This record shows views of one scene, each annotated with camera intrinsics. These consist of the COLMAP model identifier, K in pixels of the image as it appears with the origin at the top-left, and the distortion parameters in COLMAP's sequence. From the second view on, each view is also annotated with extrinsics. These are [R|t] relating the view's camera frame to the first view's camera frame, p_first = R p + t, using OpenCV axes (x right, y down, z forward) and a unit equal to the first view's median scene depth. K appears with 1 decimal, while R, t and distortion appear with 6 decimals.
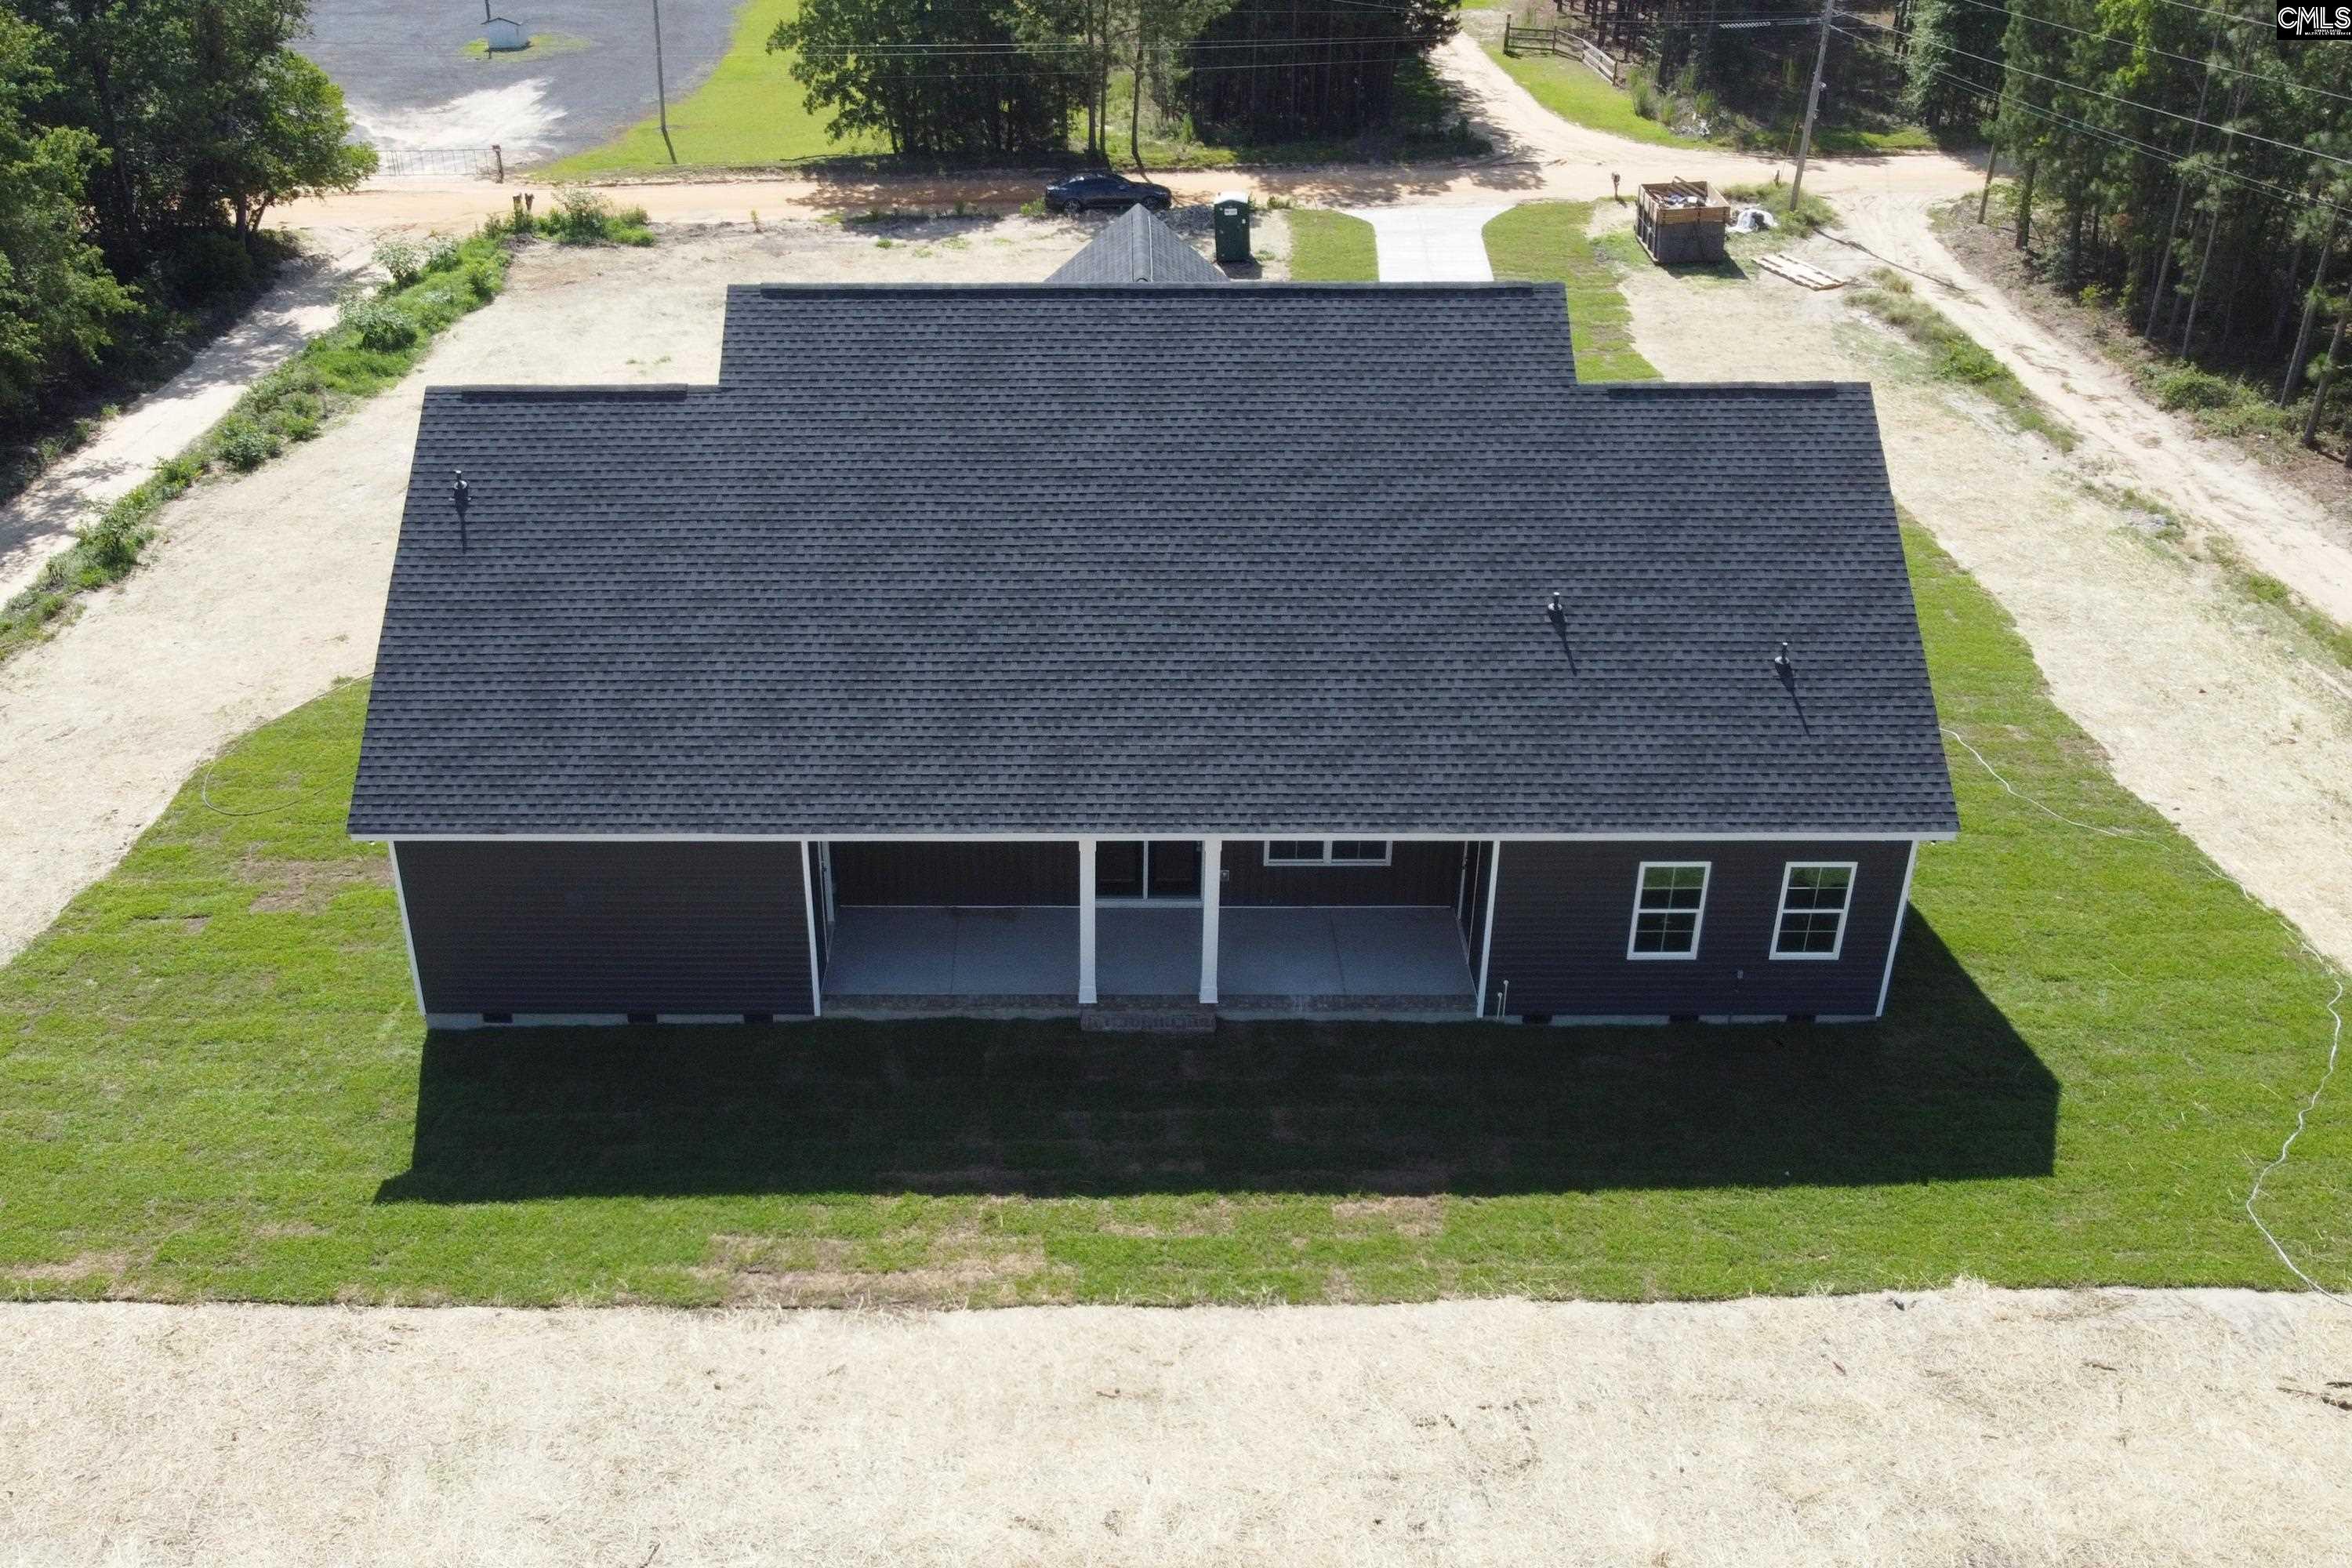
lens RADIAL K [[2112.3, 0, 1085.2], [0, 2112.3, 781.2], [0, 0, 1]] dist [-0.011819, 0.009751]
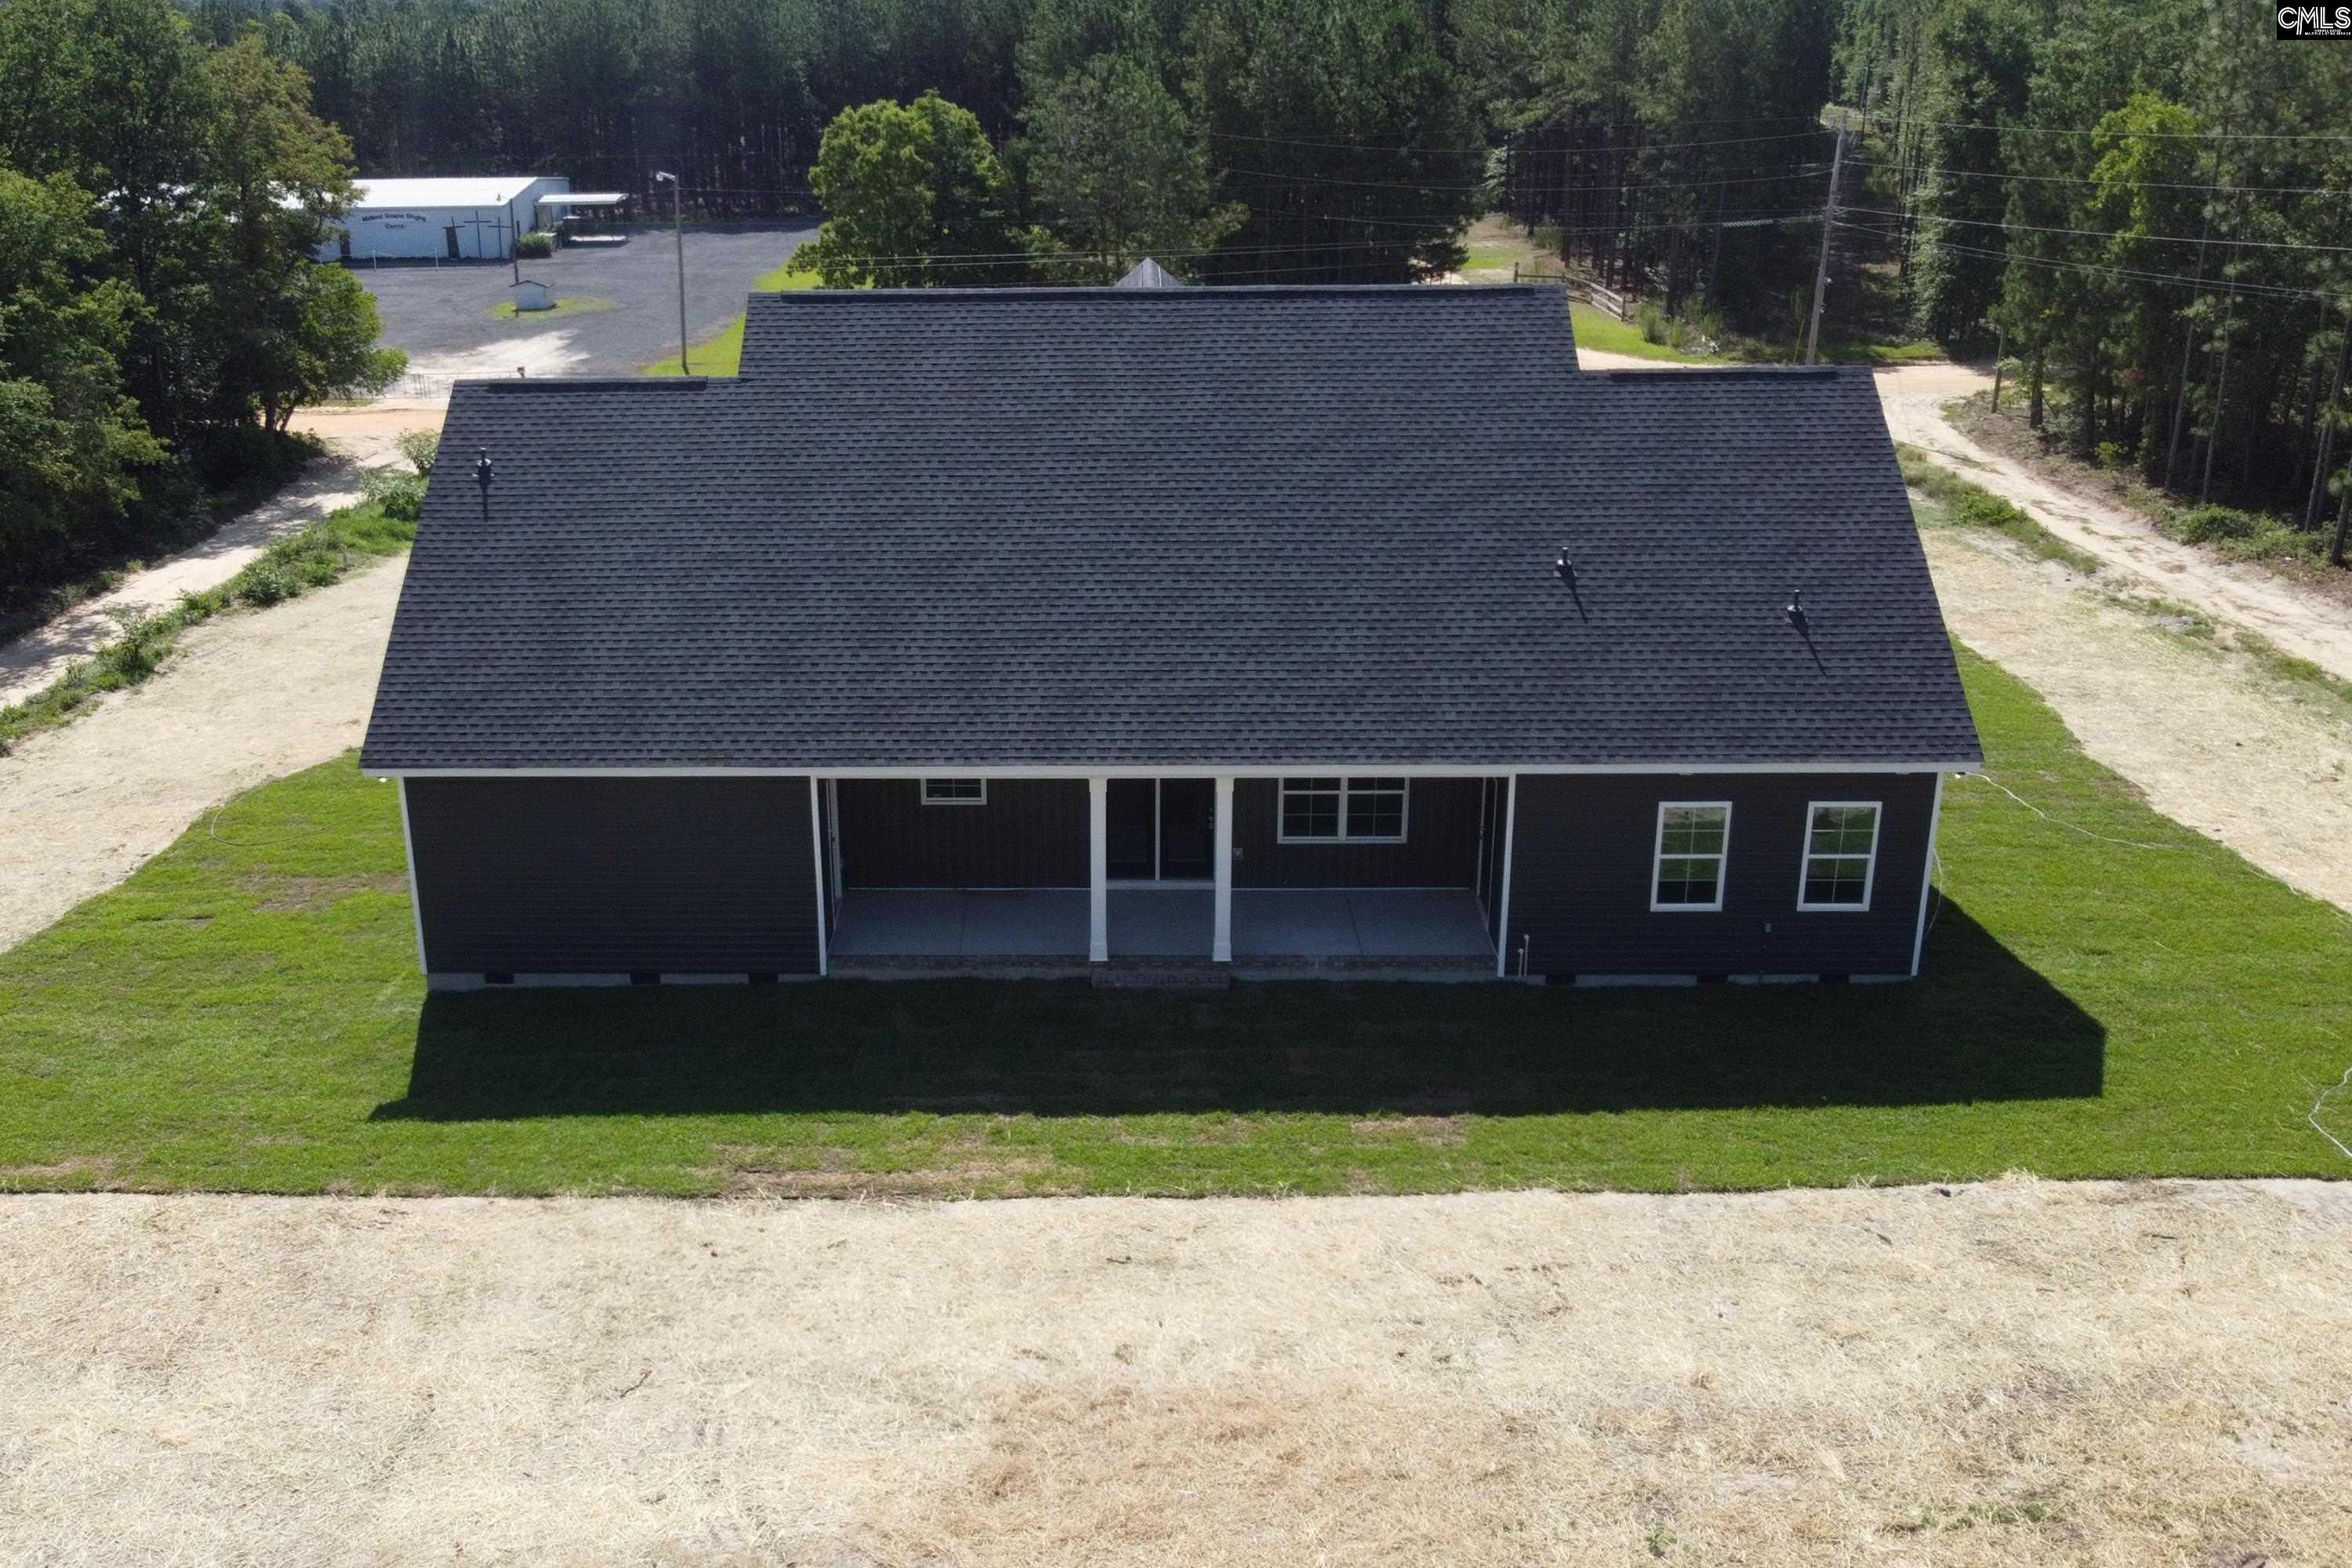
lens RADIAL K [[2182.6, 0, 1046.5], [0, 2182.6, 785.0], [0, 0, 1]] dist [-0.011173, 0.008417]
pose [[0.999688, -0.001111, -0.024938, 0.002417], [-0.002744, 0.988066, -0.154006, 0.183866], [0.024812, 0.154026, 0.987755, -0.013323]]
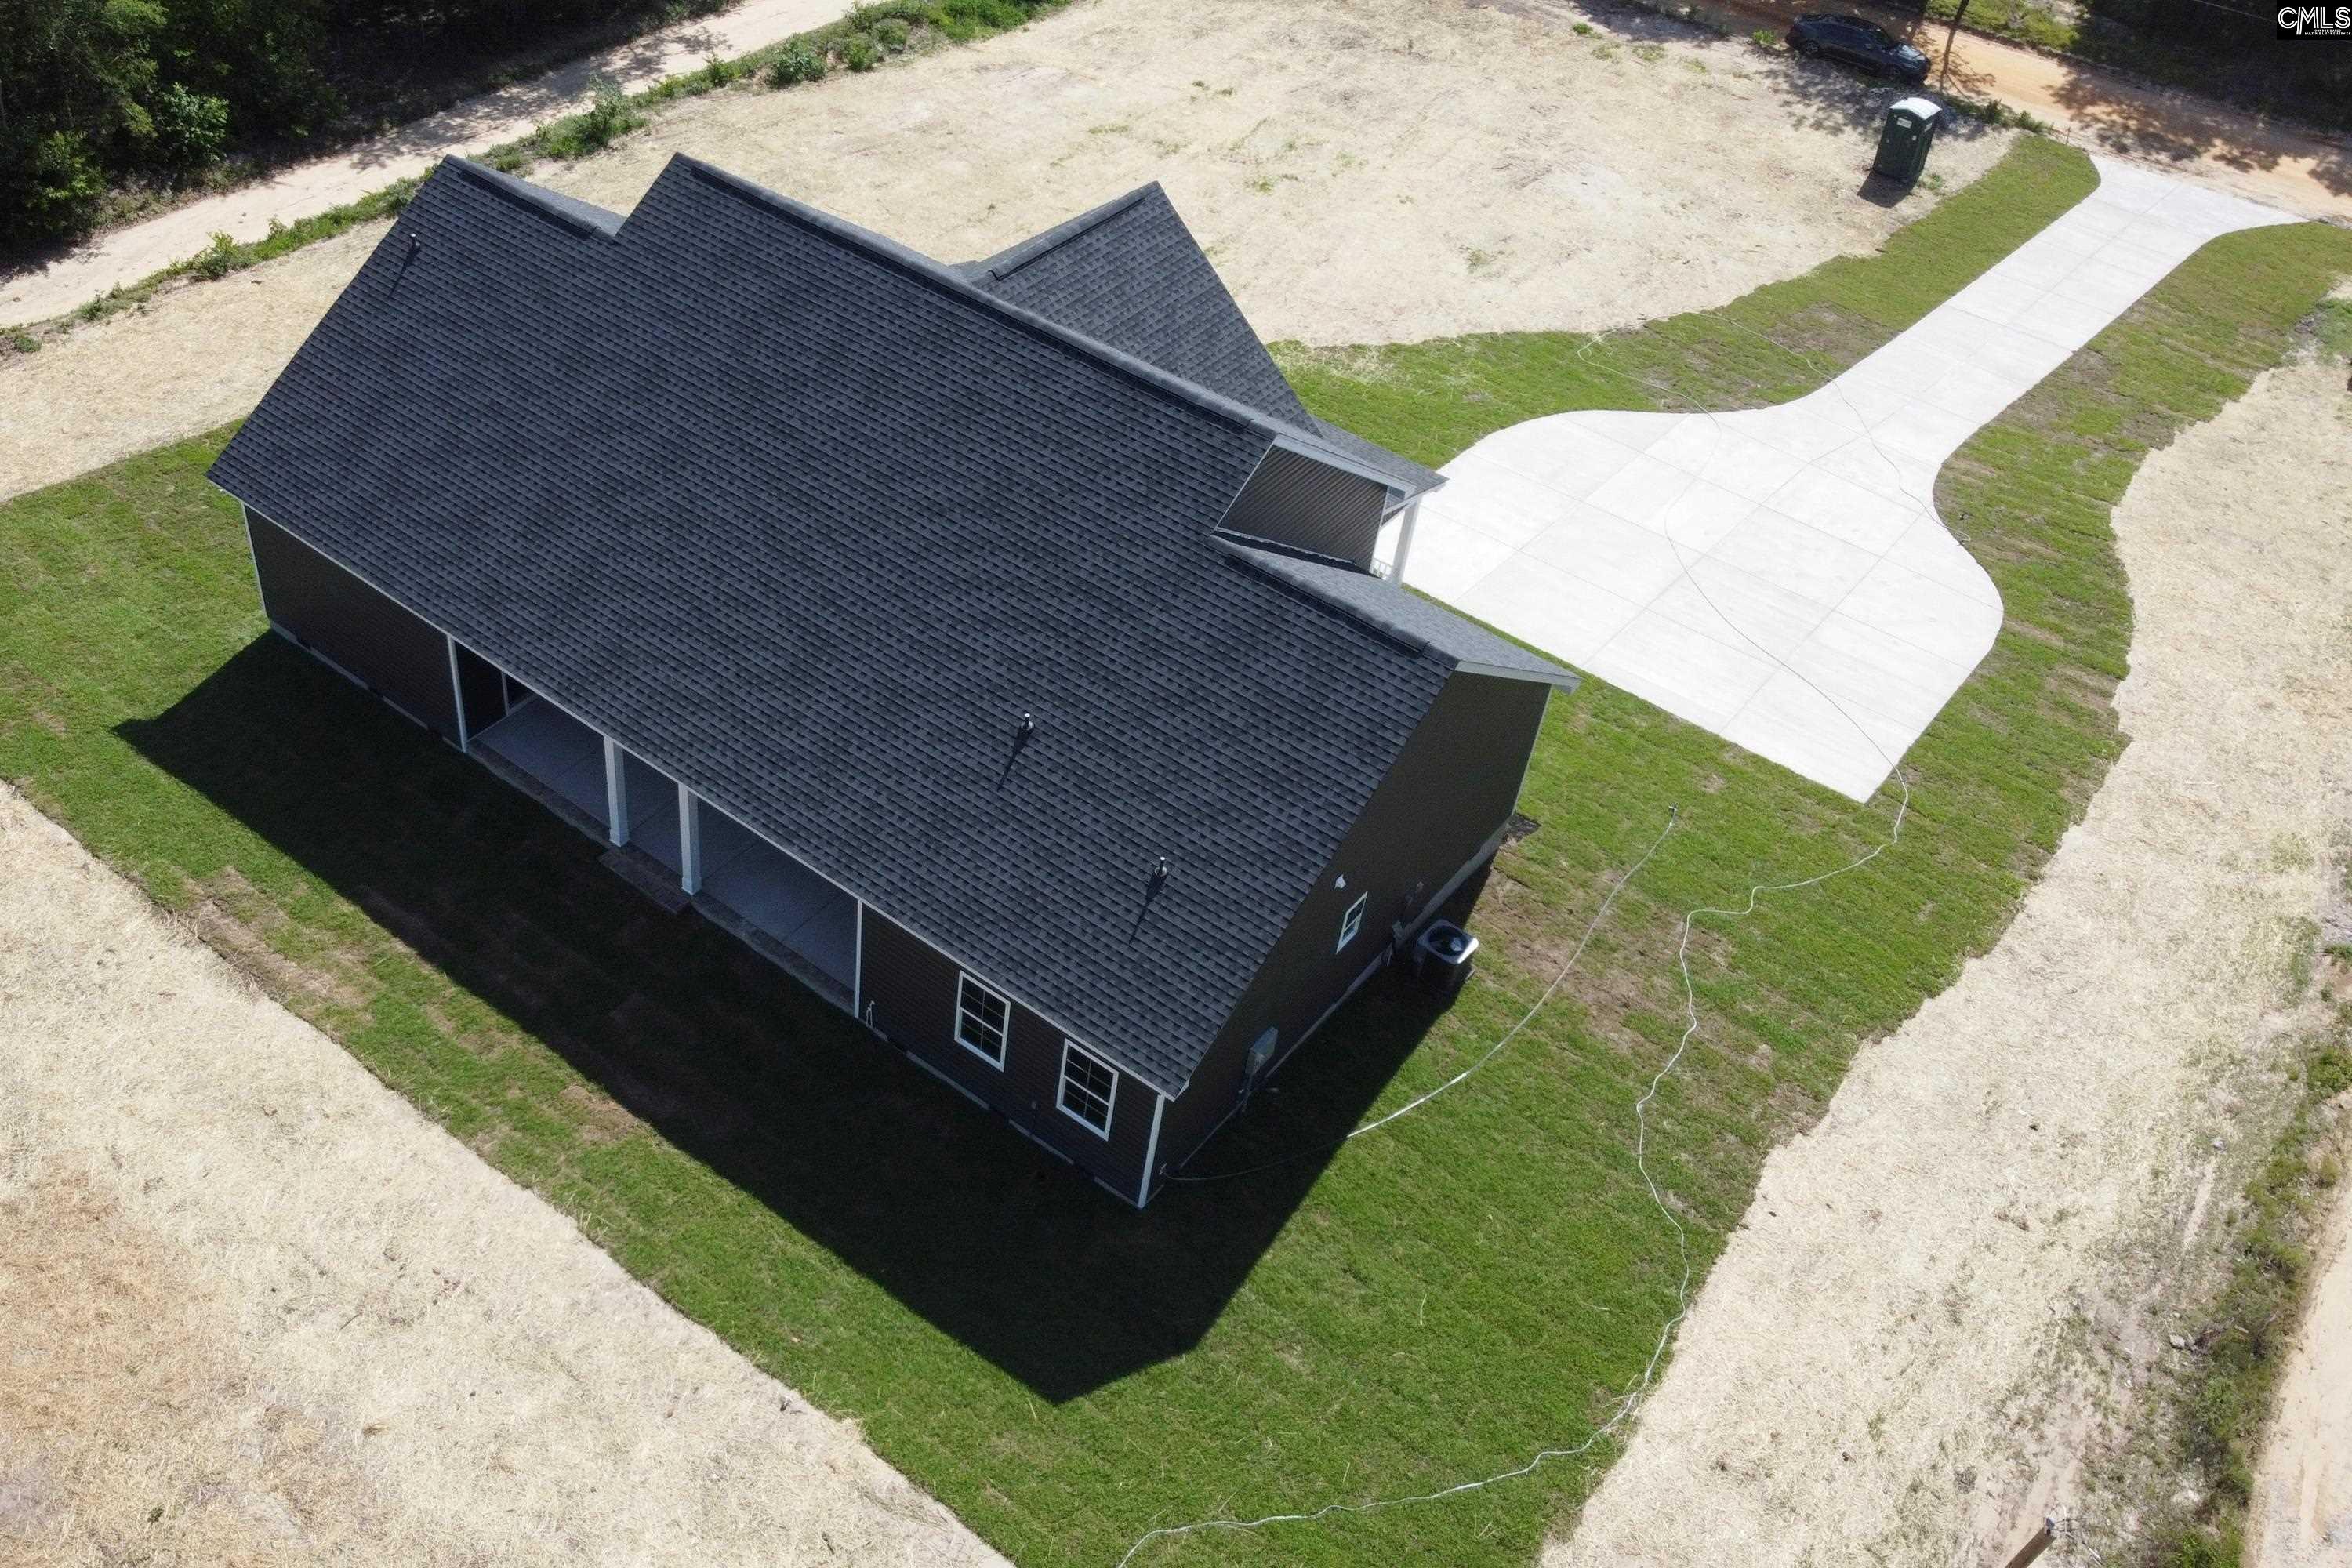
lens RADIAL K [[2112.7, 0, 1028.7], [0, 2112.7, 782.4], [0, 0, 1]] dist [-0.011661, 0.002719]
pose [[0.788469, 0.459905, -0.408416, 0.679672], [-0.365942, 0.884464, 0.289498, -0.370529], [0.494371, -0.078804, 0.865672, 0.073122]]
